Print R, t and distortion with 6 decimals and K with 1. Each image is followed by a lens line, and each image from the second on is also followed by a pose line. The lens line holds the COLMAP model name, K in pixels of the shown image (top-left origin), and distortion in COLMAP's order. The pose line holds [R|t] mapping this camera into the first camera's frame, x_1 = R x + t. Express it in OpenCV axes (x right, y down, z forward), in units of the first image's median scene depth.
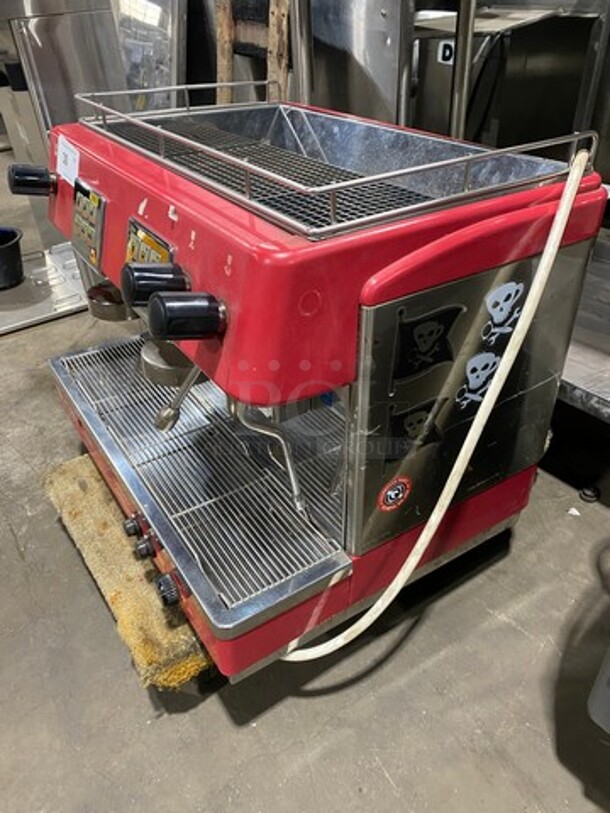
lens RADIAL K [[640.1, 0, 305.0], [0, 640.1, 406.5], [0, 0, 1]] dist [-0.002240, -0.000786]
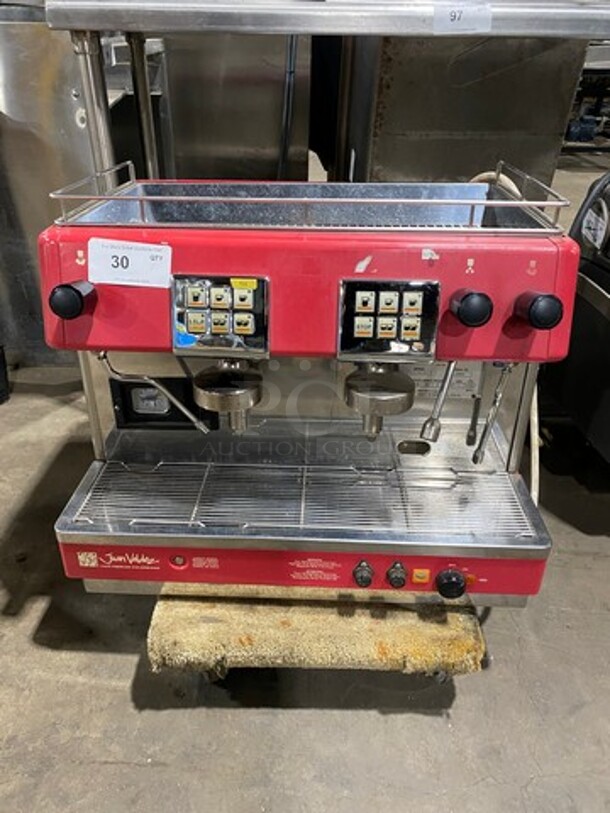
lens RADIAL K [[626.6, 0, 305.0], [0, 626.6, 406.5], [0, 0, 1]] dist [0.017222, 0.002666]
pose [[0.570998, -0.380681, 0.727354, -0.925490], [0.444156, 0.888372, 0.116277, -0.205666], [-0.690425, 0.256664, 0.676341, 0.311945]]
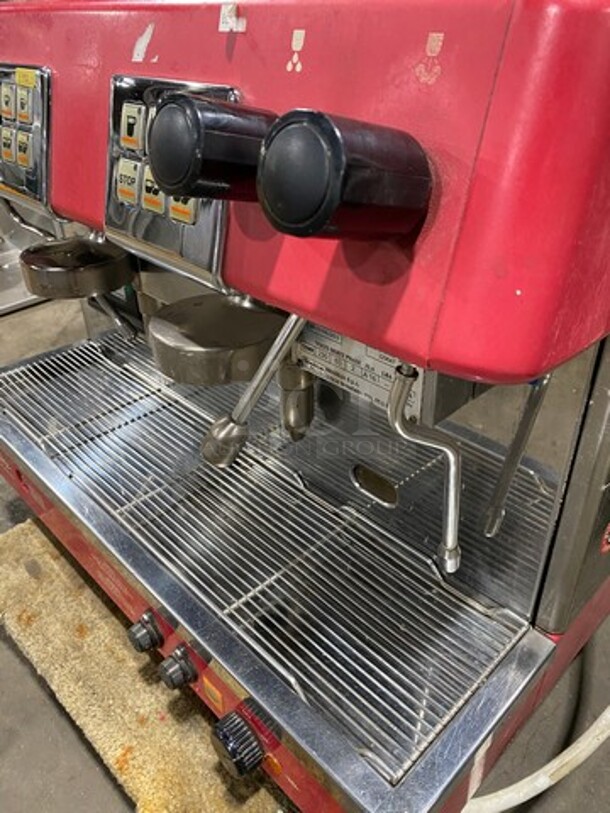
lens RADIAL K [[626.6, 0, 305.0], [0, 626.6, 406.5], [0, 0, 1]] dist [0.017222, 0.002666]
pose [[0.982338, -0.105272, 0.154692, -0.182474], [0.110702, 0.993490, -0.026891, 0.009093], [-0.150855, 0.043540, 0.987597, 0.373601]]
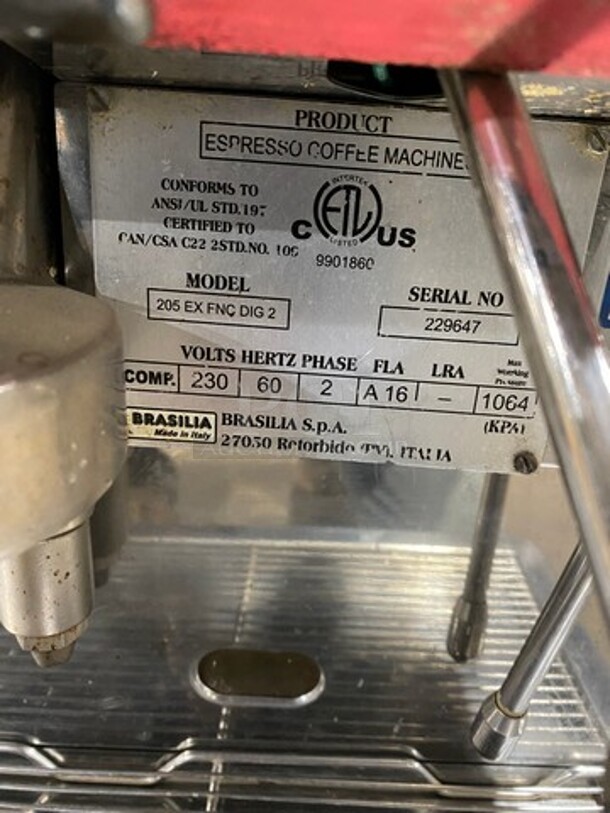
lens RADIAL K [[640.1, 0, 305.0], [0, 640.1, 406.5], [0, 0, 1]] dist [-0.002240, -0.000786]
pose [[0.522830, -0.251487, 0.814496, -0.221004], [0.406956, 0.913212, 0.020739, -0.029408], [-0.749023, 0.320621, 0.579798, 0.735228]]
